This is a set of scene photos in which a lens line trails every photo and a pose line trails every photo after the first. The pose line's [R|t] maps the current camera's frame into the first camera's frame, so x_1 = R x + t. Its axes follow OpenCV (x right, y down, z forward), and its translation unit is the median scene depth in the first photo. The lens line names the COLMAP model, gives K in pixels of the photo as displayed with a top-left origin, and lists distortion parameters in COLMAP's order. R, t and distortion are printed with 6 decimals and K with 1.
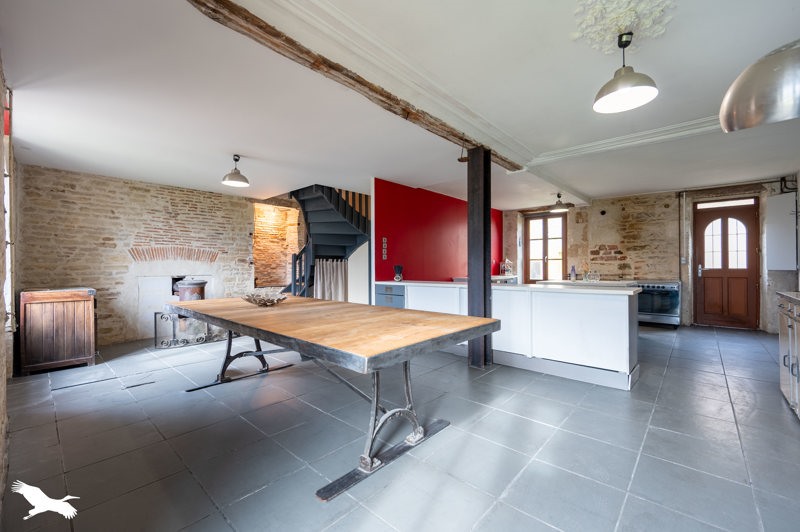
lens RADIAL K [[336.8, 0, 400.0], [0, 336.8, 266.0], [0, 0, 1]] dist [-0.000341, -0.000045]
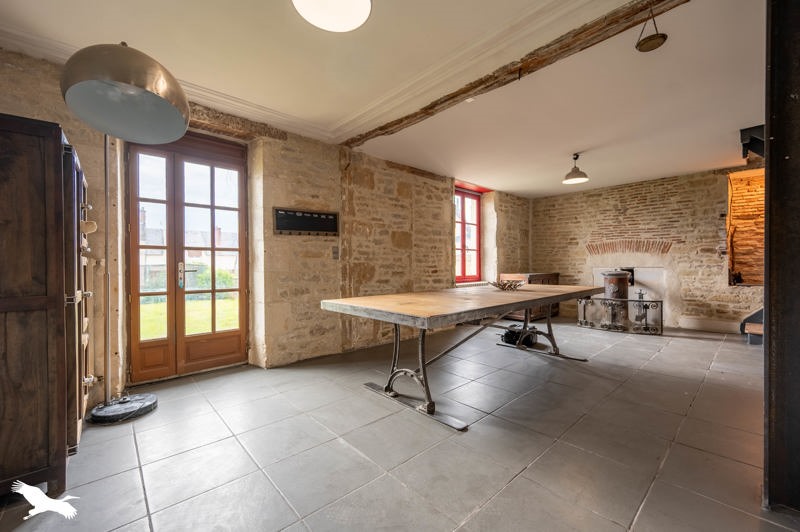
lens RADIAL K [[318.8, 0, 400.0], [0, 318.8, 266.0], [0, 0, 1]] dist [-0.000374, -0.000019]
pose [[-0.098581, 0.009797, -0.995081, 0.439884], [0.008763, 0.999921, 0.008977, 0.010107], [0.995090, -0.007835, -0.098660, 0.408159]]
